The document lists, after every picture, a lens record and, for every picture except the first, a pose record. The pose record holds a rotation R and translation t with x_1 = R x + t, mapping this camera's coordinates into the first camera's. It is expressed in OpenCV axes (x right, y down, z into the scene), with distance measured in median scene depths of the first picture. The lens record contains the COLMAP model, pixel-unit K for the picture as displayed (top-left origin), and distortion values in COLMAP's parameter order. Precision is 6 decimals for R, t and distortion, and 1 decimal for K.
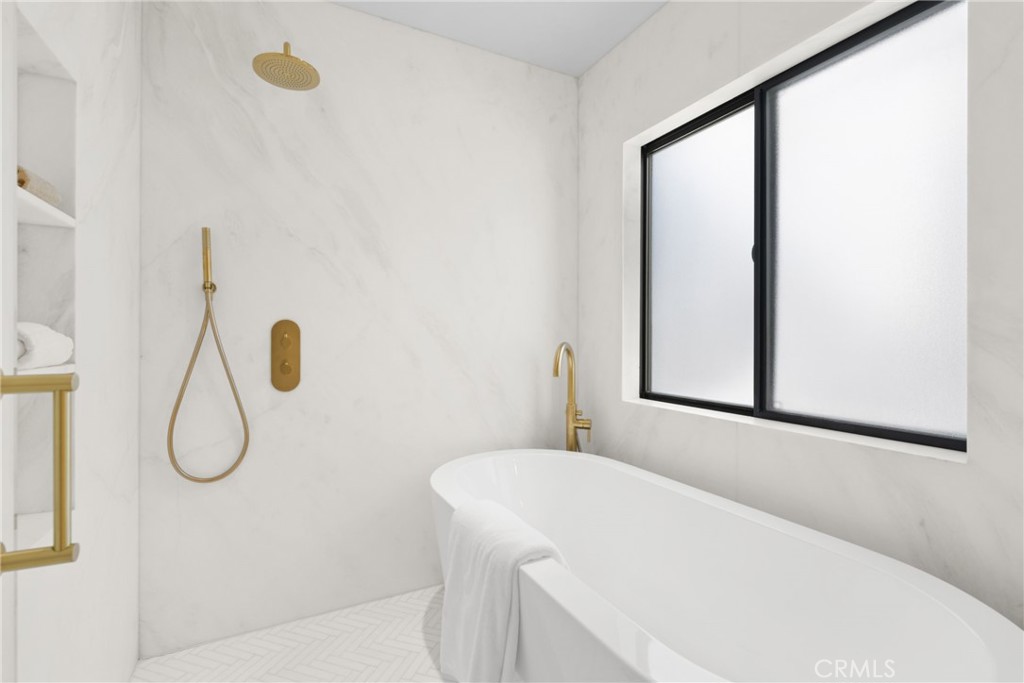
lens RADIAL K [[471.5, 0, 512.3], [0, 471.5, 337.1], [0, 0, 1]] dist [-0.000634, 0.000235]
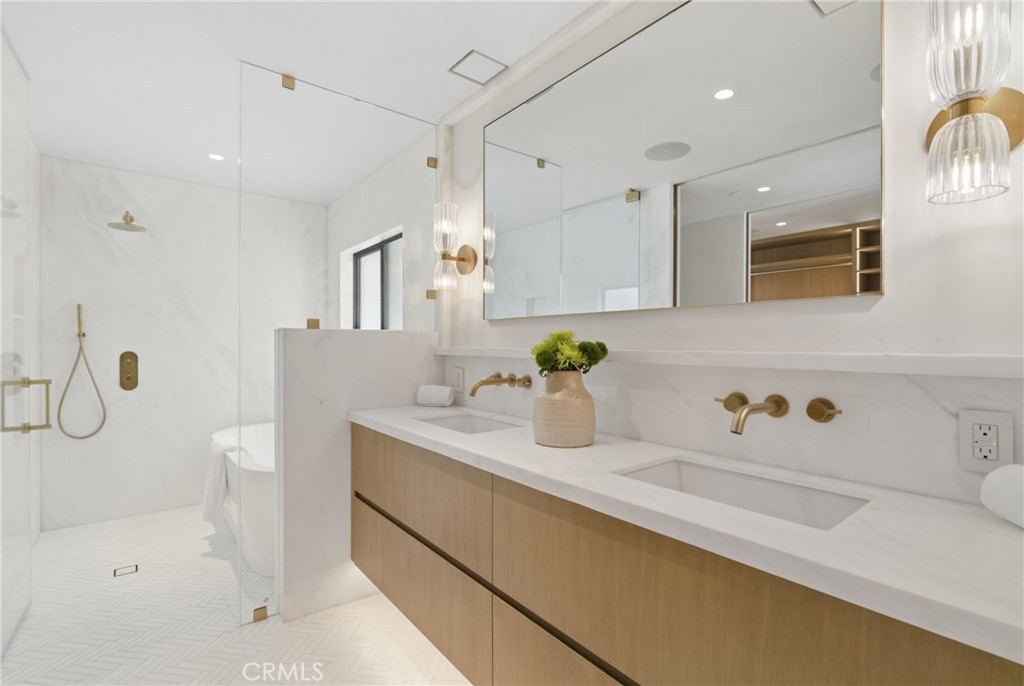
lens RADIAL K [[464.6, 0, 511.9], [0, 464.6, 348.8], [0, 0, 1]] dist [-0.009318, -0.000120]
pose [[0.978906, 0.000676, 0.204312, 0.657355], [-0.002485, 0.999960, 0.008596, -0.070502], [-0.204298, -0.008922, 0.978868, -1.142476]]
